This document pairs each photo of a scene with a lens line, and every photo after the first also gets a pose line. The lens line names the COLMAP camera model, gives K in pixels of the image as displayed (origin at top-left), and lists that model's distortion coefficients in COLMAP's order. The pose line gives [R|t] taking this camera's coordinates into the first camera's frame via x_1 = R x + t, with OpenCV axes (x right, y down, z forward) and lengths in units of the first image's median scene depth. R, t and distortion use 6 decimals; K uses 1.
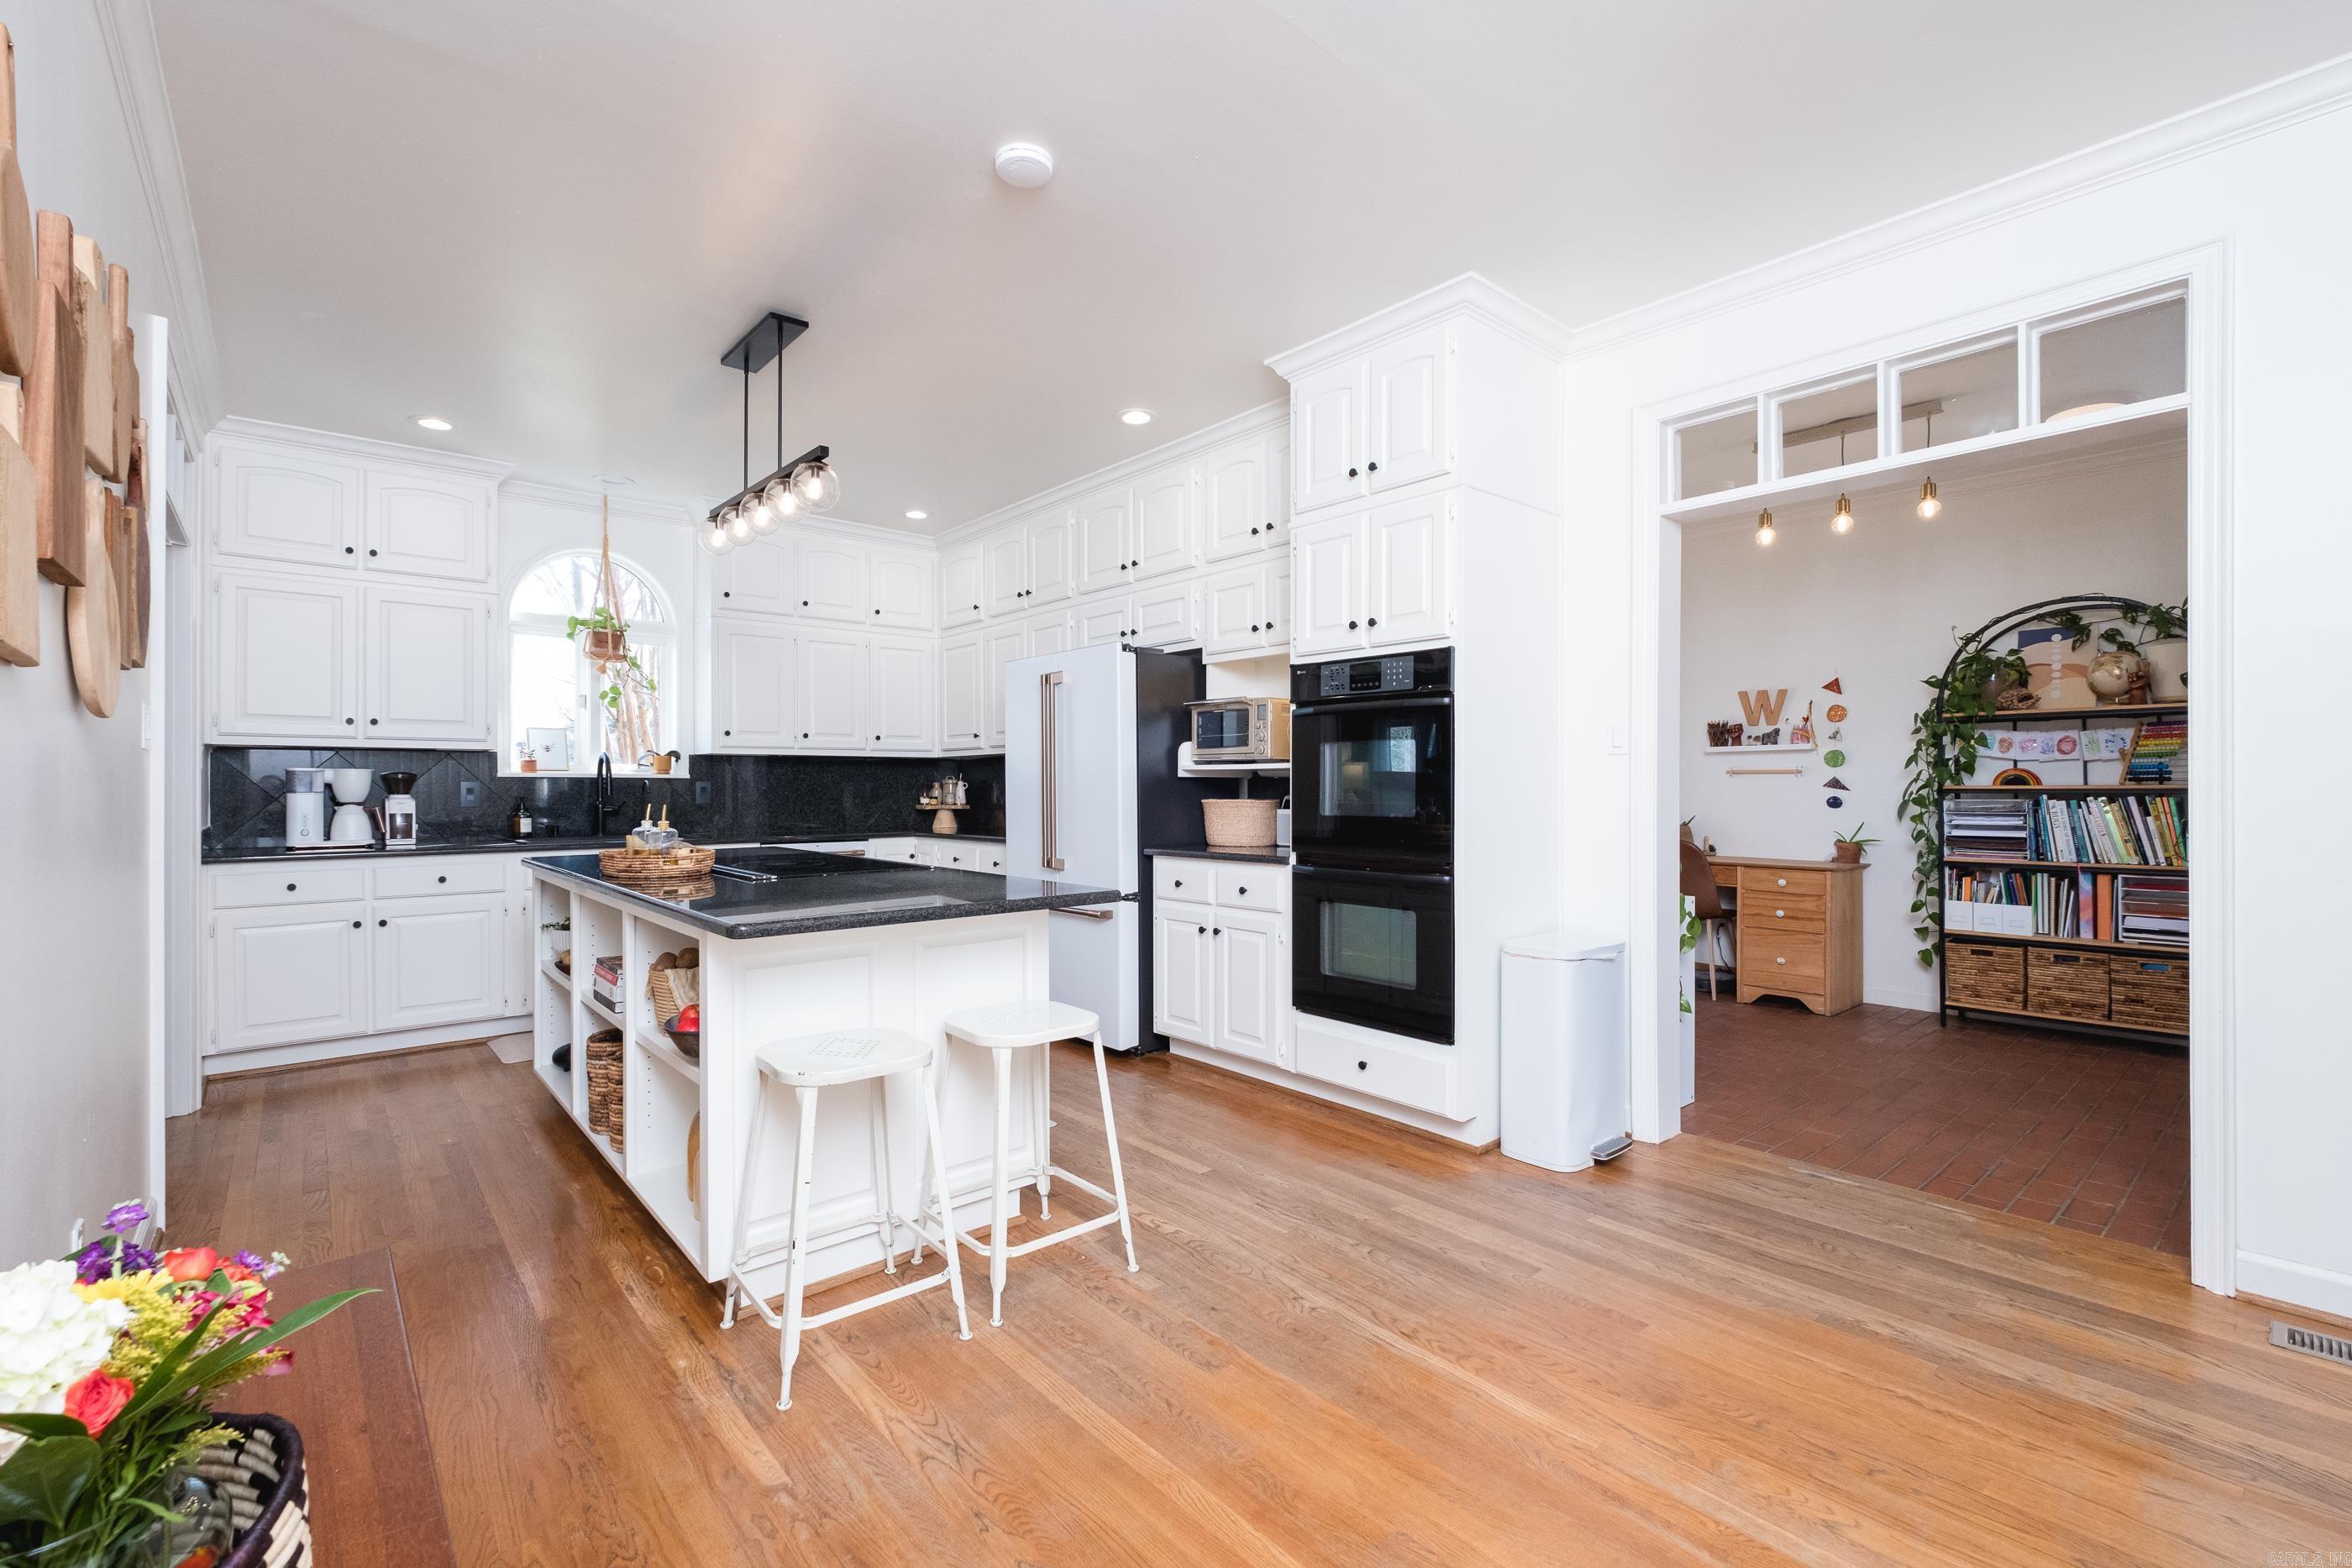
lens RADIAL K [[1014.1, 0, 1161.7], [0, 1014.1, 778.1], [0, 0, 1]] dist [-0.001326, -0.000343]
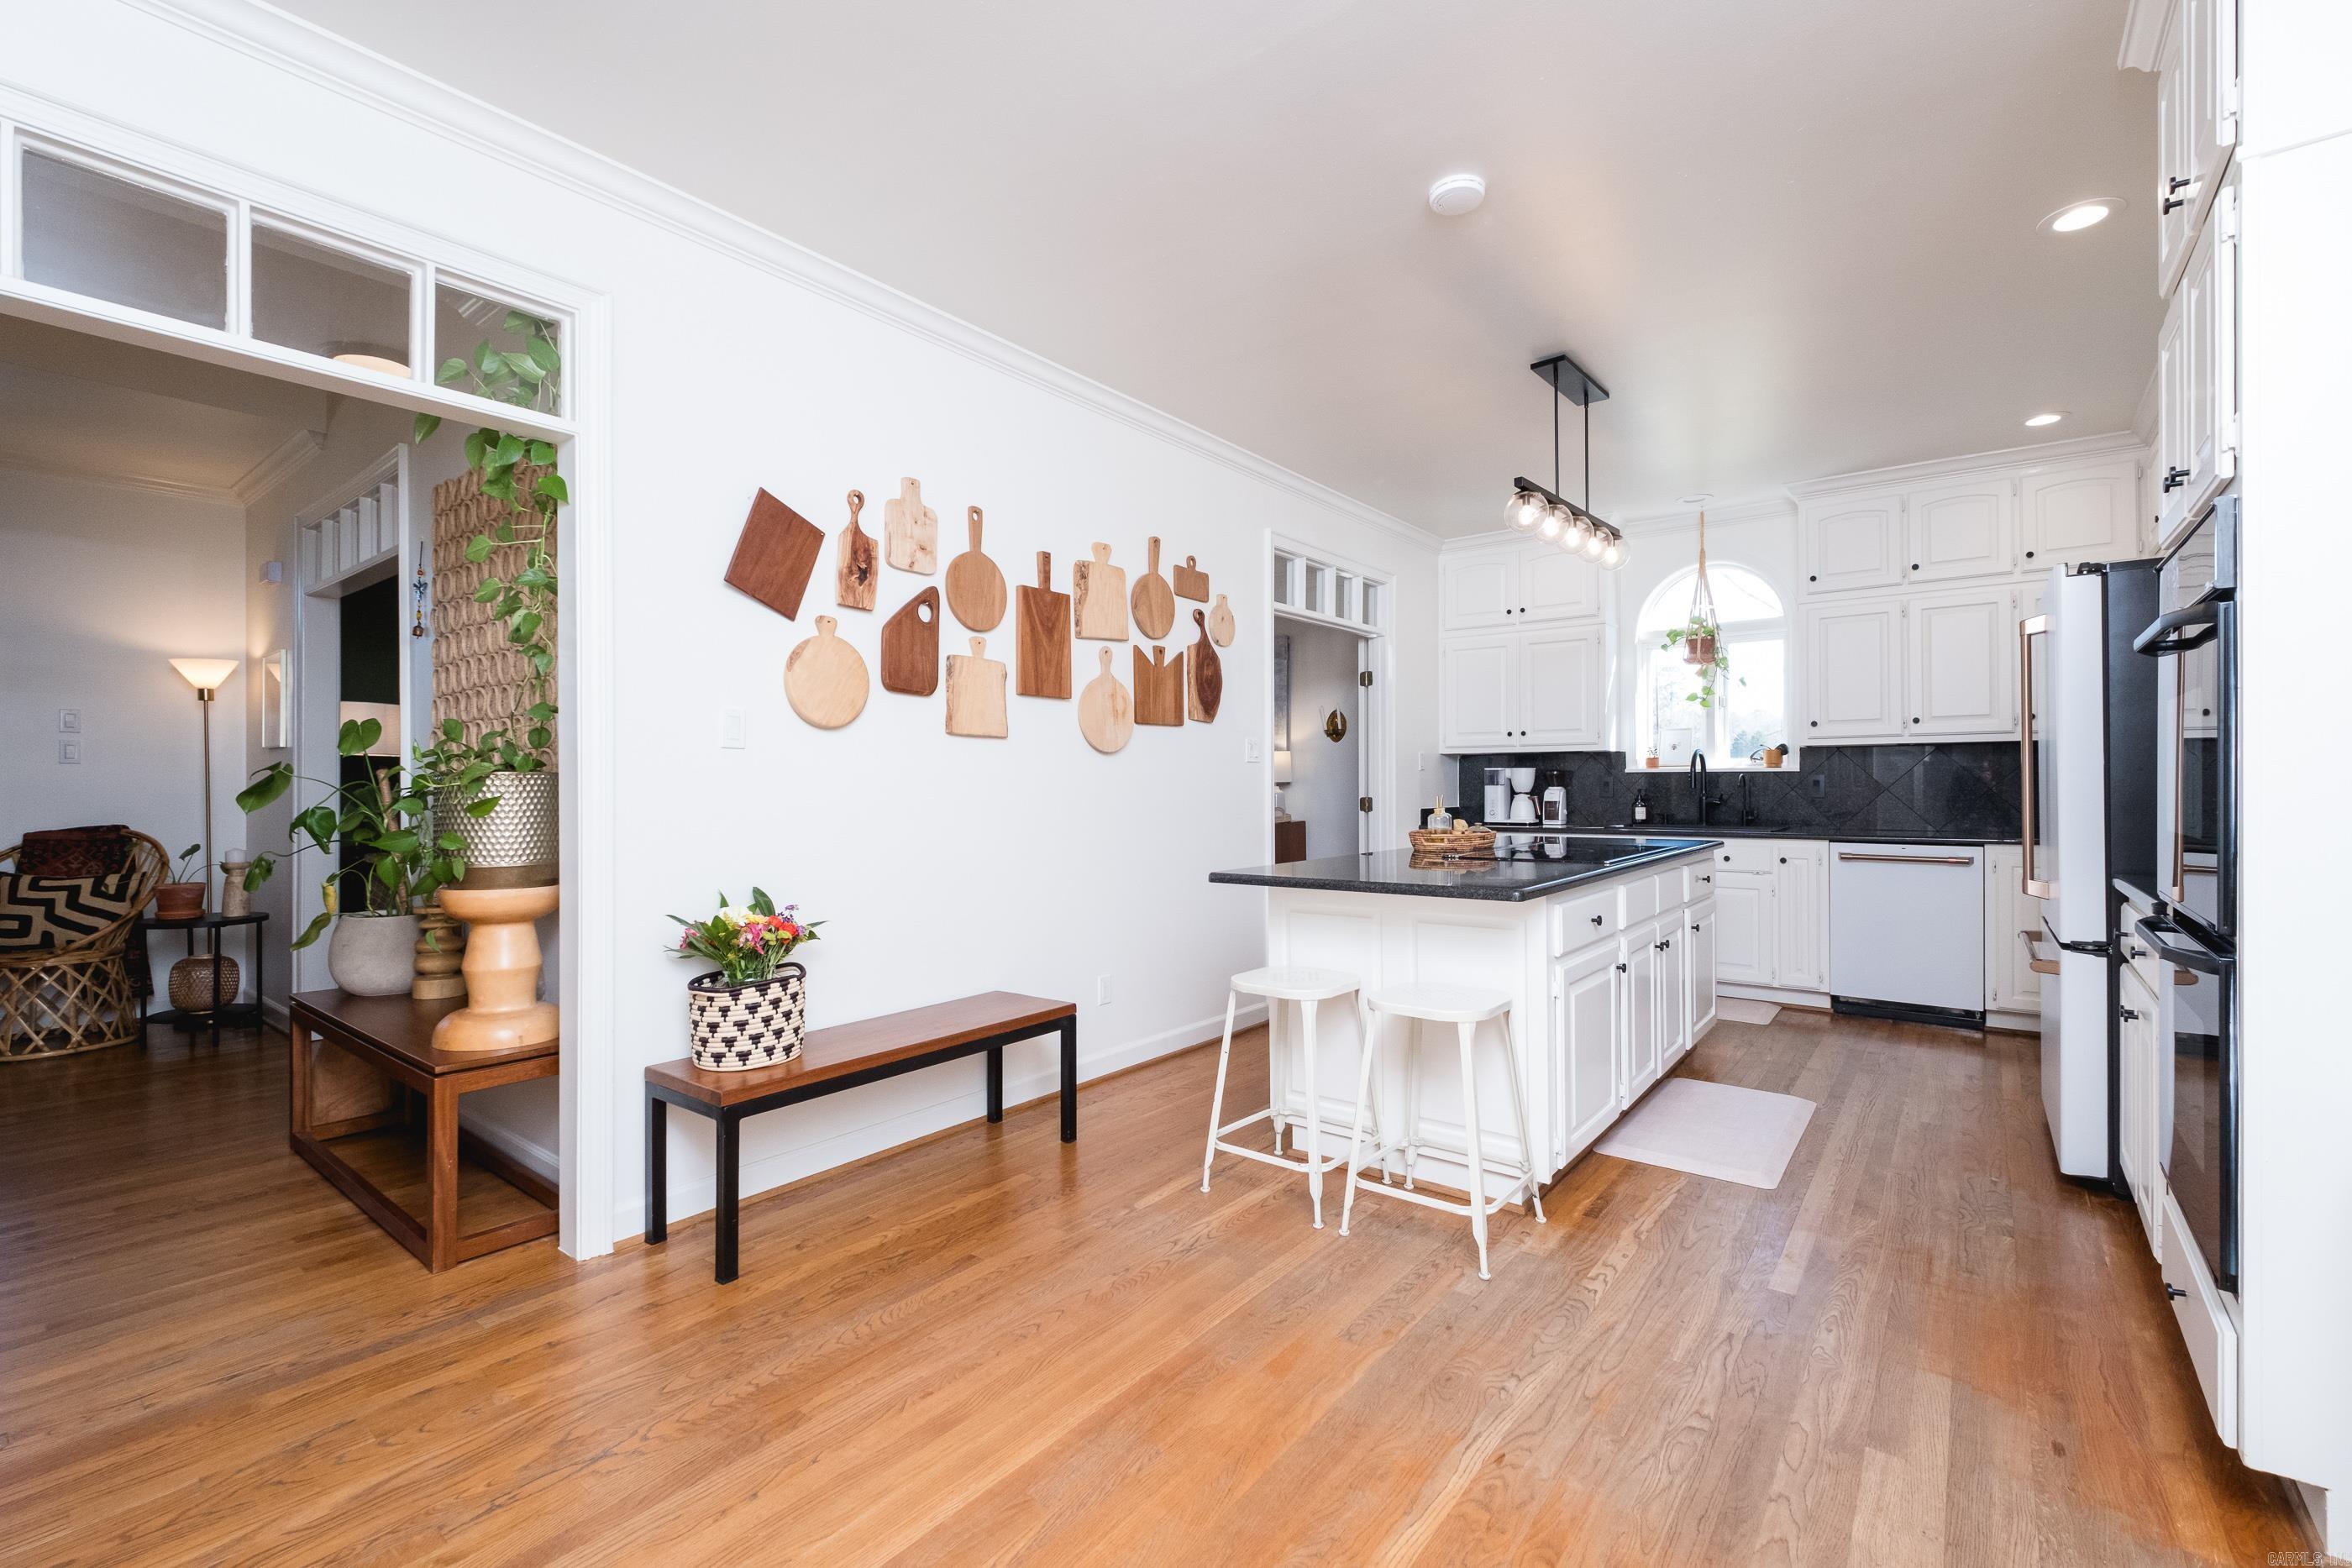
lens RADIAL K [[1011.5, 0, 1200.9], [0, 1011.5, 779.7], [0, 0, 1]] dist [0.013255, -0.009633]
pose [[0.210159, -0.002390, -0.977664, 0.472742], [0.014069, 0.999901, 0.000580, -0.000716], [0.977566, -0.013876, 0.210172, 0.286274]]
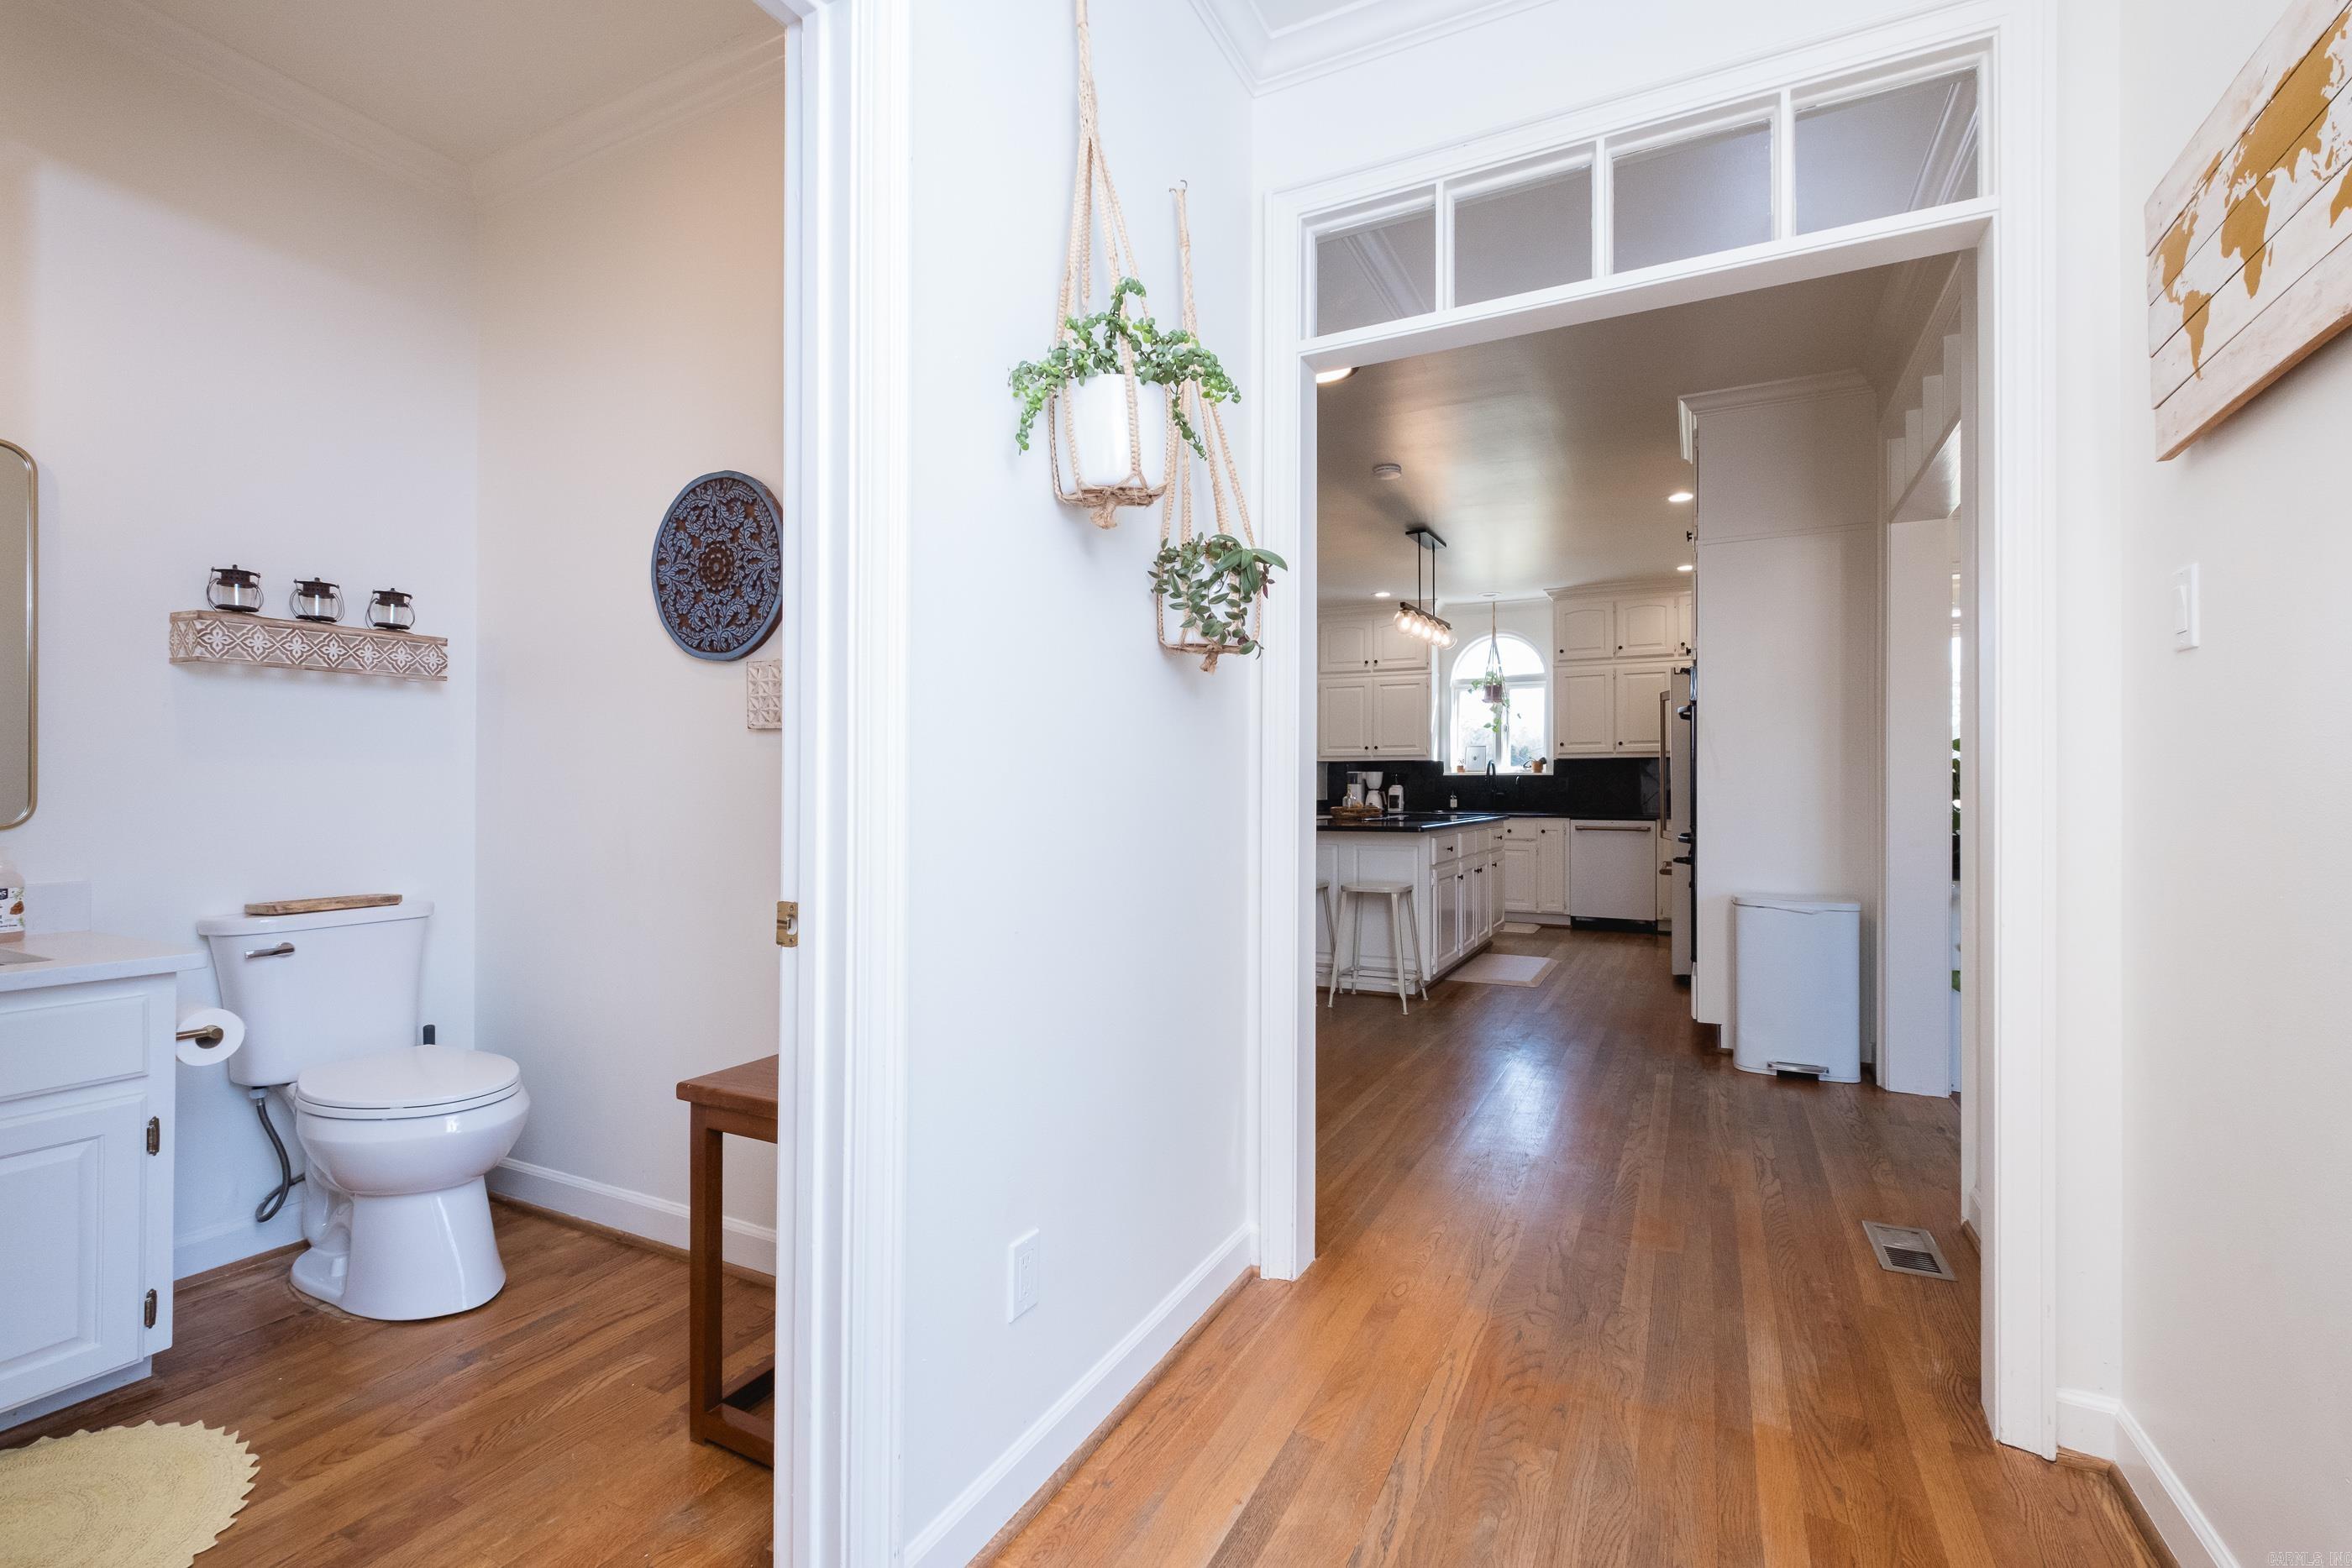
lens RADIAL K [[1014.1, 0, 1161.7], [0, 1014.1, 778.1], [0, 0, 1]] dist [-0.001326, -0.000343]
pose [[0.364110, -0.008532, -0.931317, 0.906712], [0.005036, 0.999961, -0.007192, 0.015324], [0.931342, -0.002072, 0.364139, -0.104139]]
